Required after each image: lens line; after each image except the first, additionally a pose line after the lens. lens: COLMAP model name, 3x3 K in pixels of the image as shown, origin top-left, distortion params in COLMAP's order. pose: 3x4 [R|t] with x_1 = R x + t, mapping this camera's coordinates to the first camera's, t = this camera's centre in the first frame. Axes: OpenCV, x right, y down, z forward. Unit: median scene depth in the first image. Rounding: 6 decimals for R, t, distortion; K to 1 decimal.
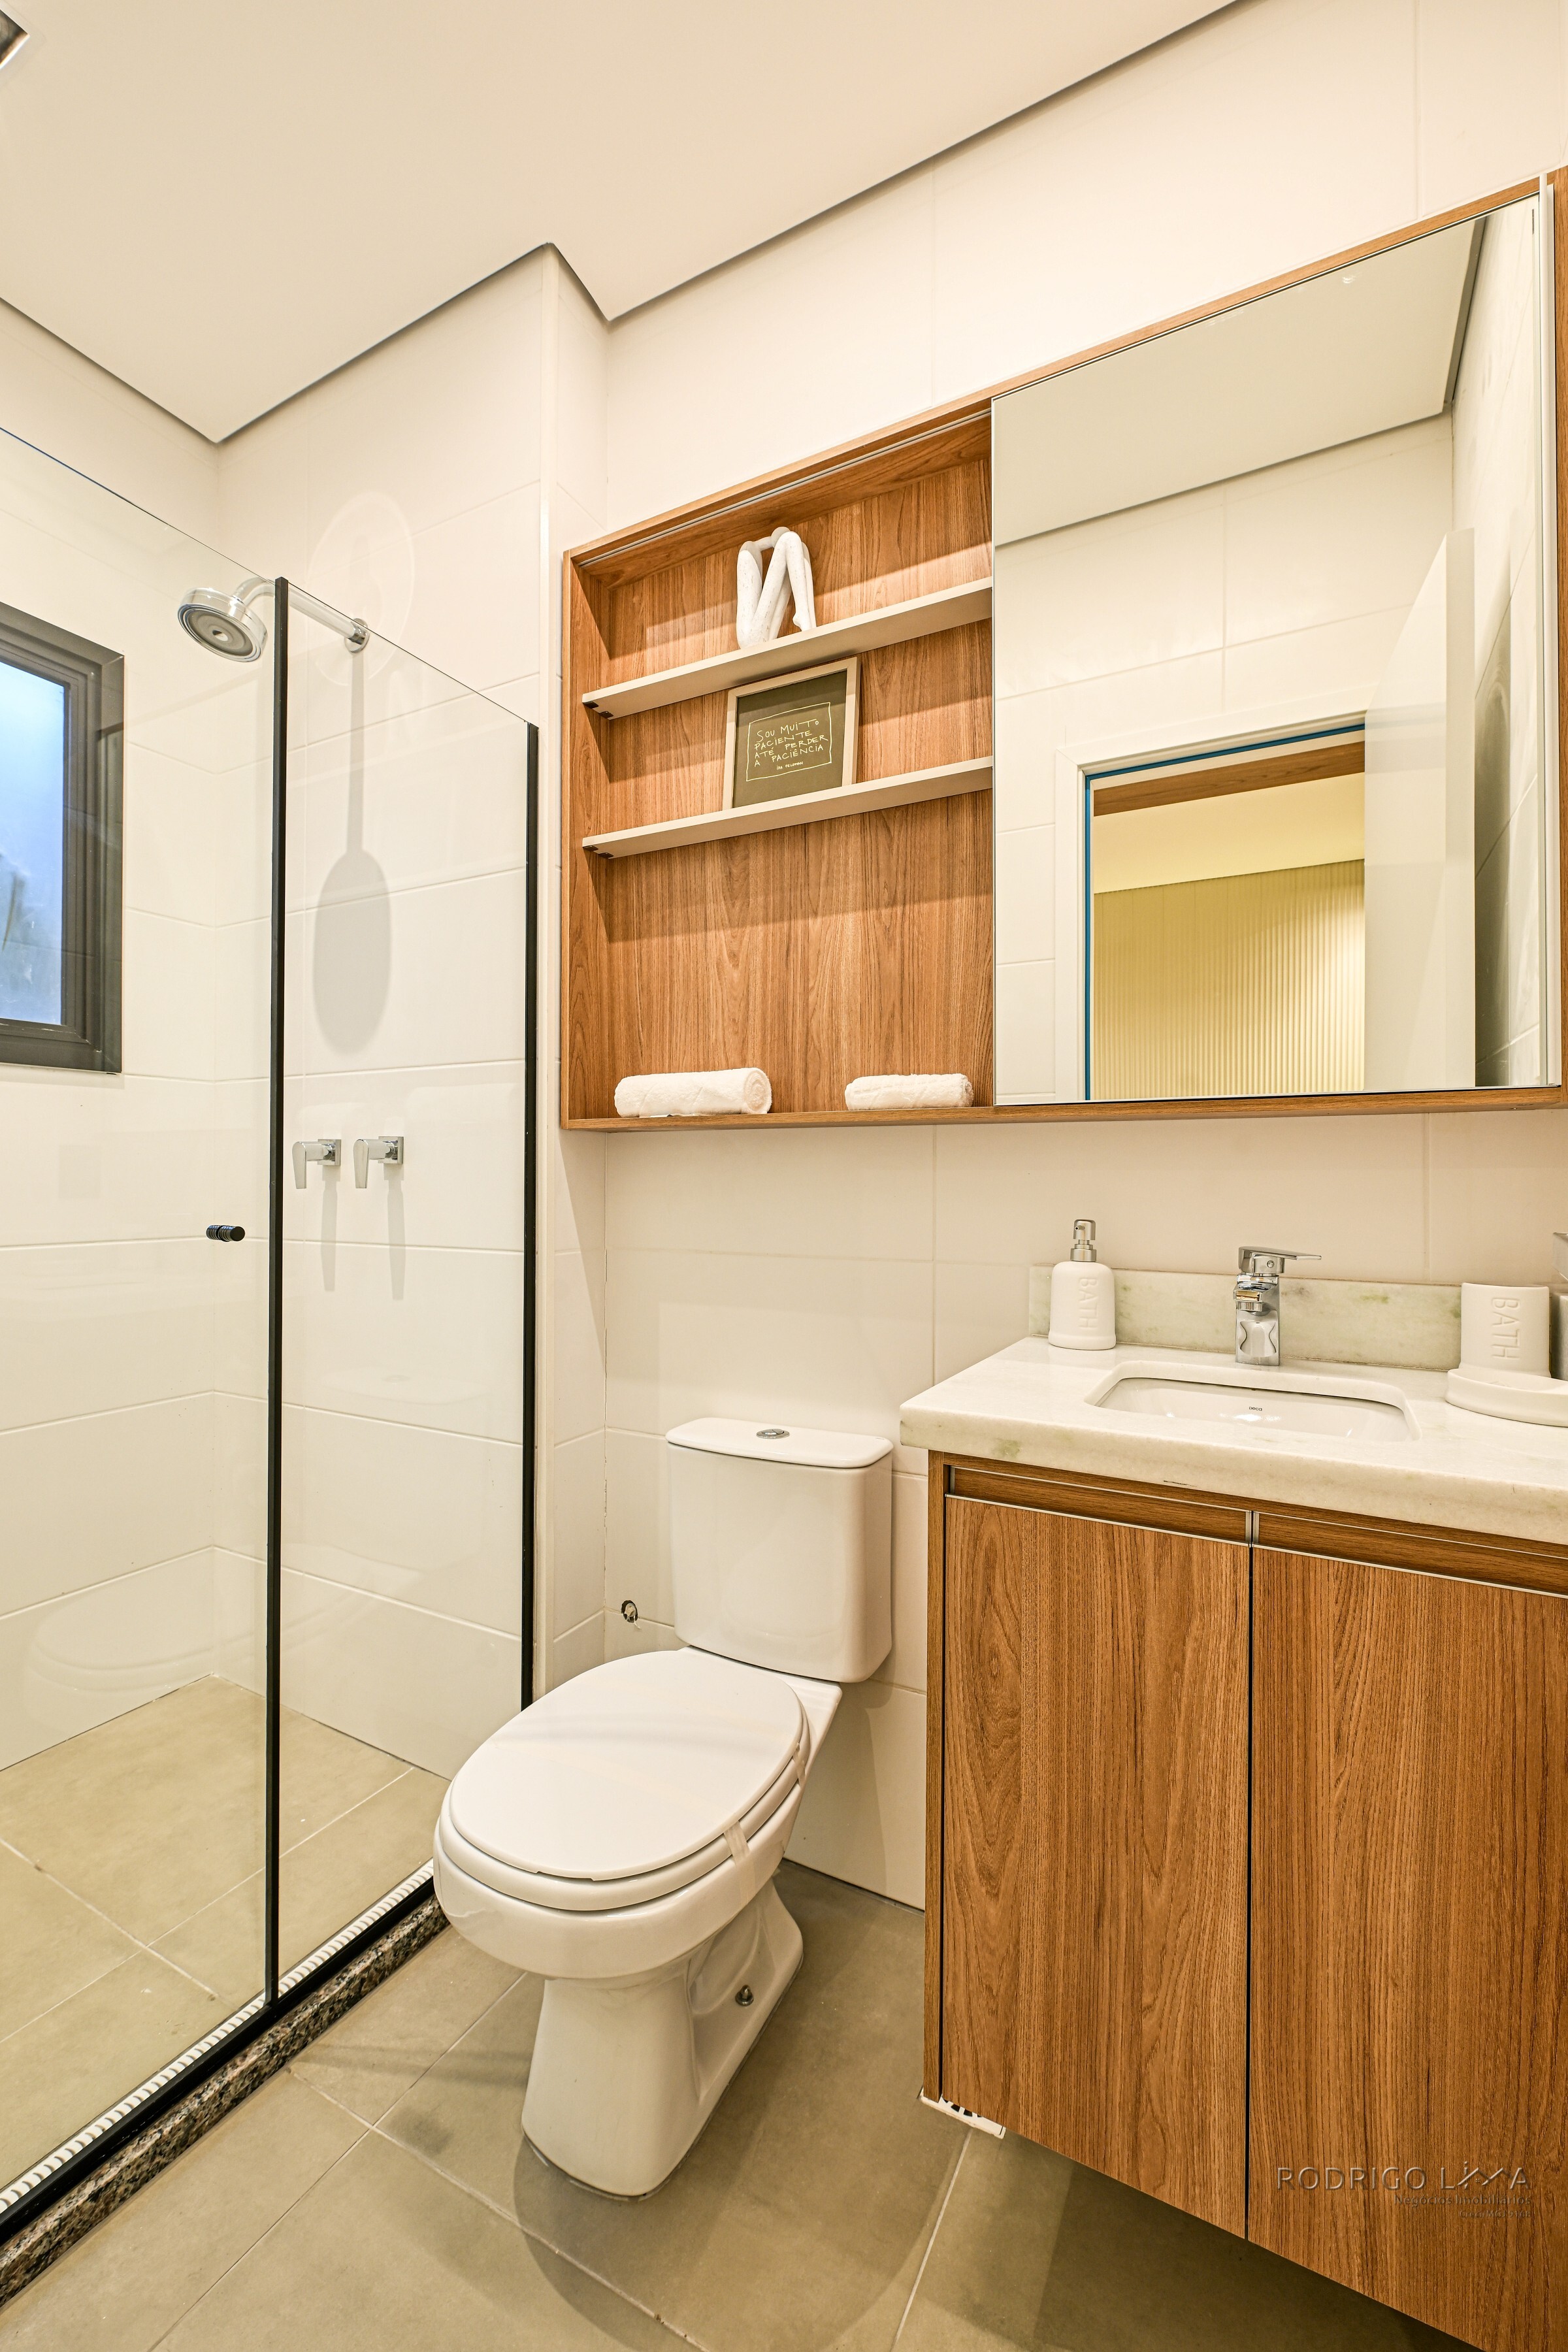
lens RADIAL K [[941.9, 0, 784.0], [0, 941.9, 1176.0], [0, 0, 1]] dist [-0.003901, 0.000059]
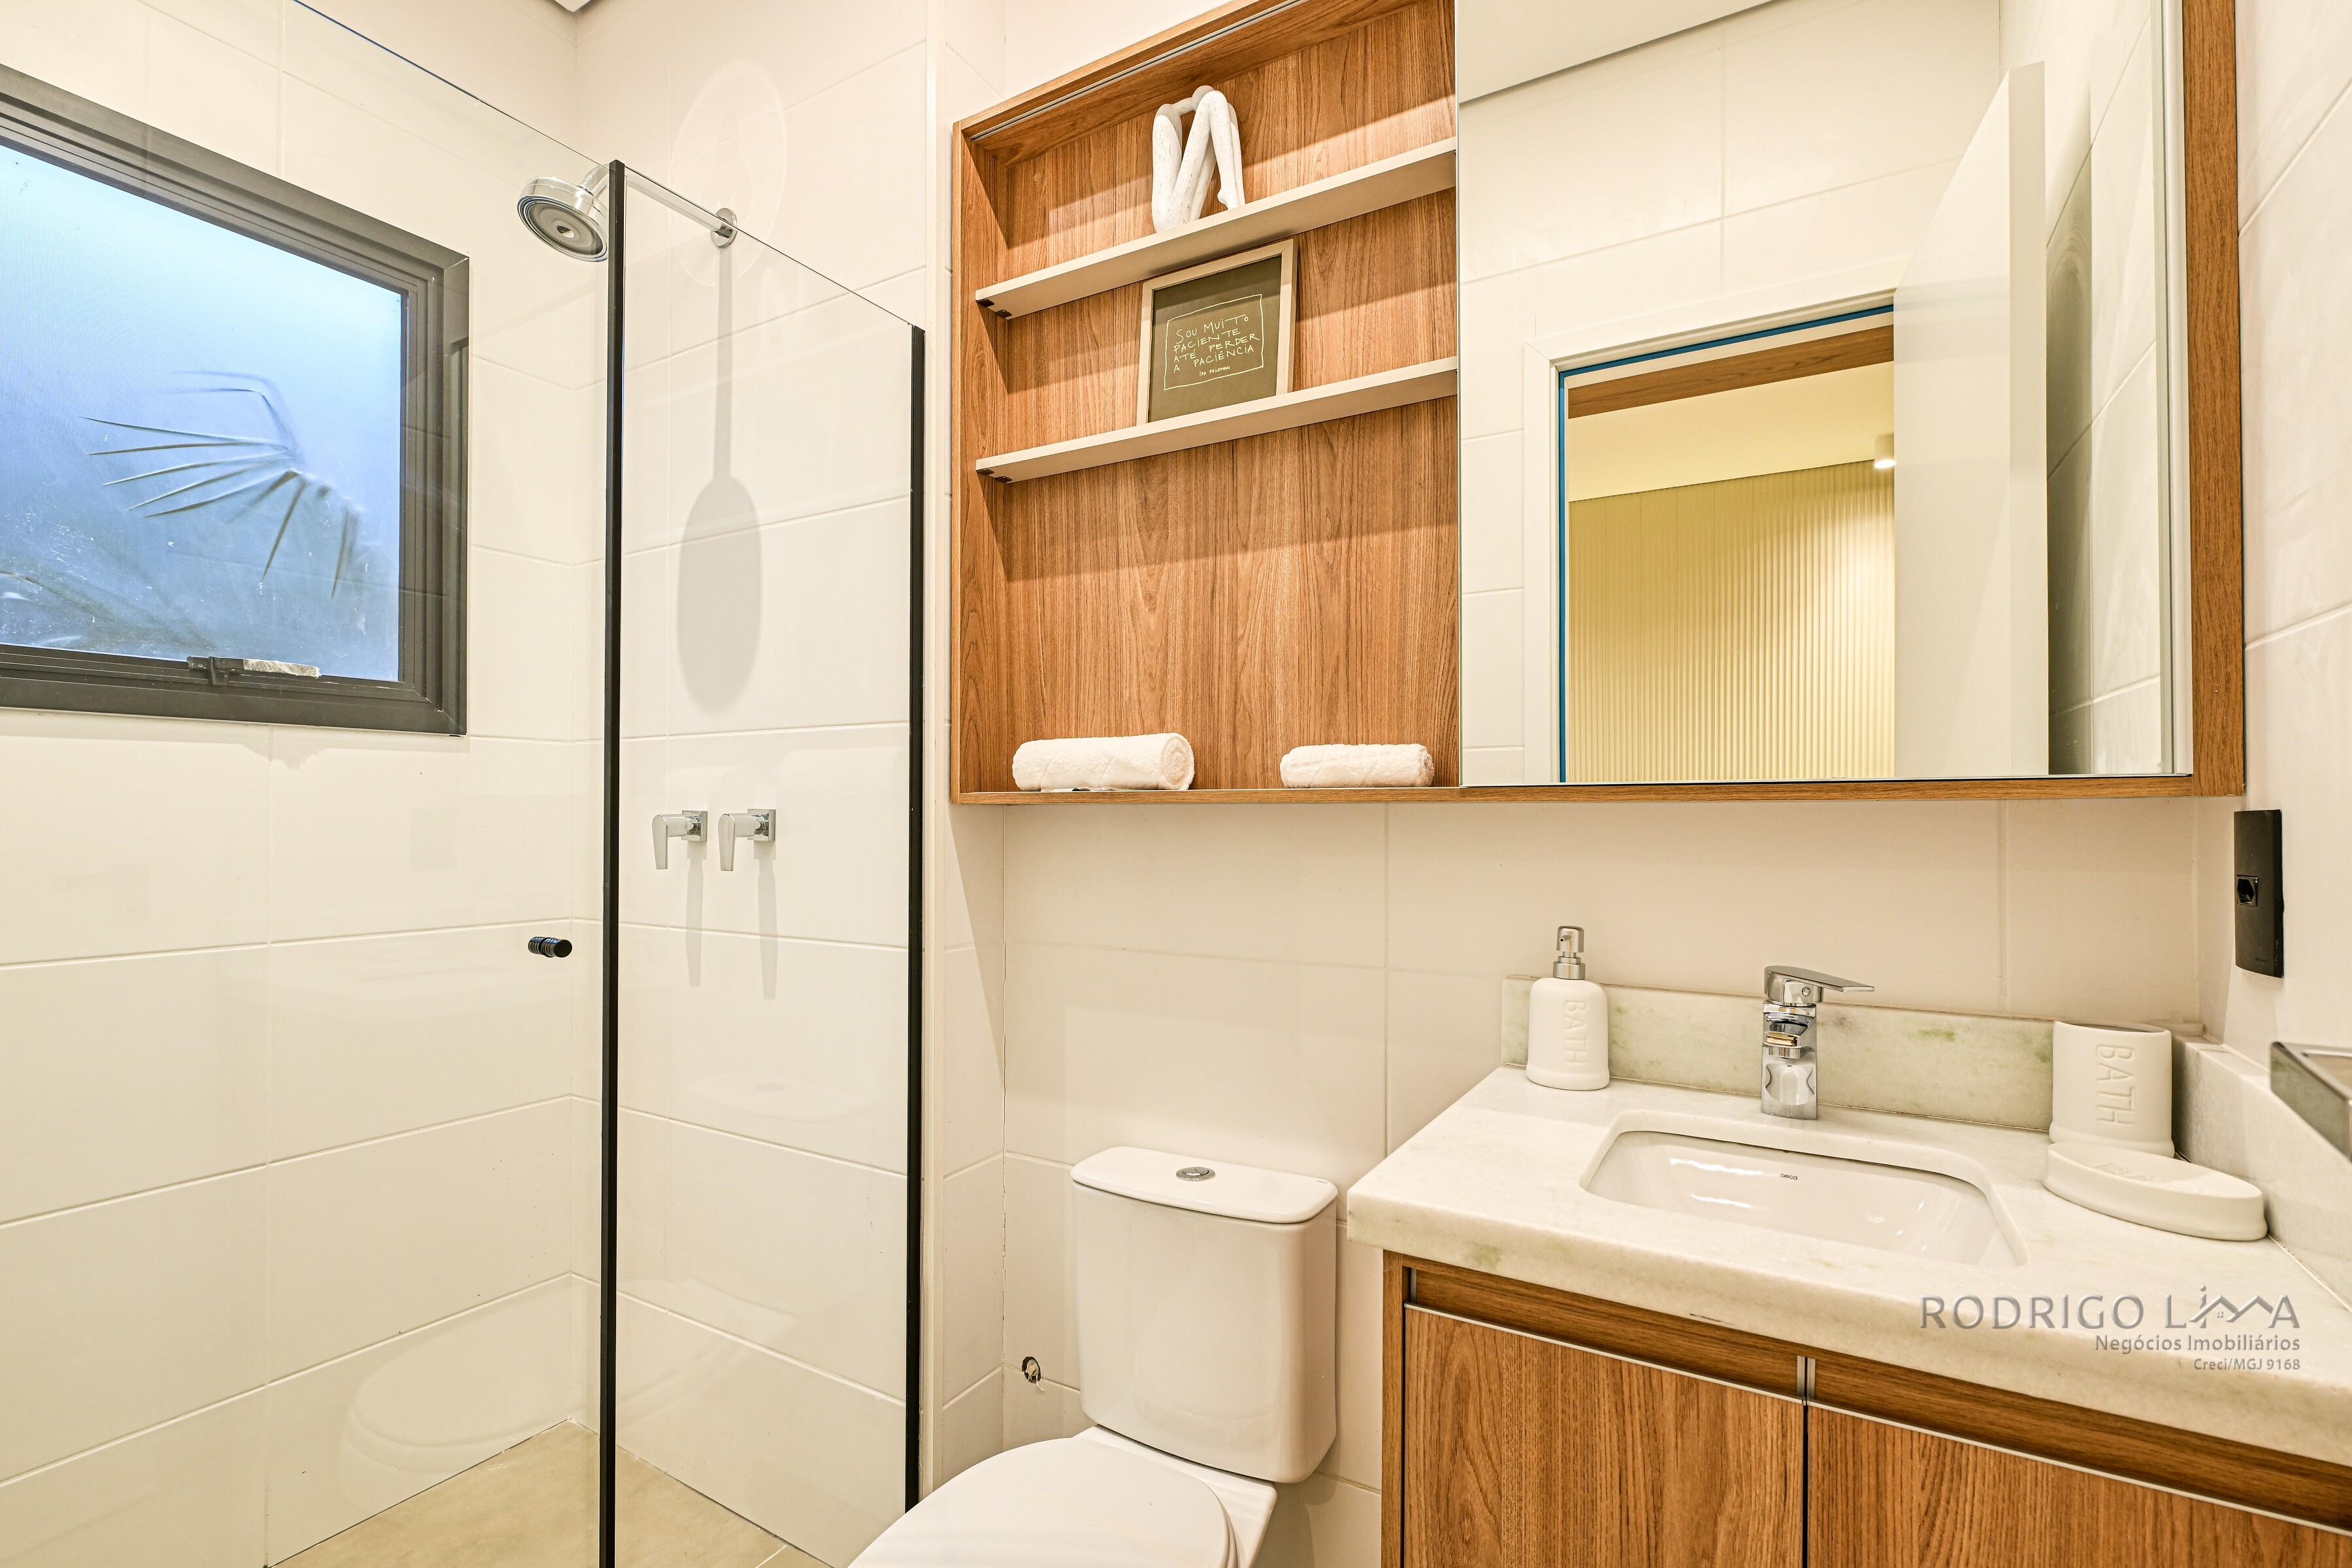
lens RADIAL K [[1001.1, 0, 1186.8], [0, 1001.1, 833.8], [0, 0, 1]] dist [-0.003358, -0.000580]
pose [[0.999462, -0.004897, -0.032444, 0.009045], [0.005925, 0.999481, 0.031662, -0.050071], [0.032272, -0.031837, 0.998972, 0.088531]]
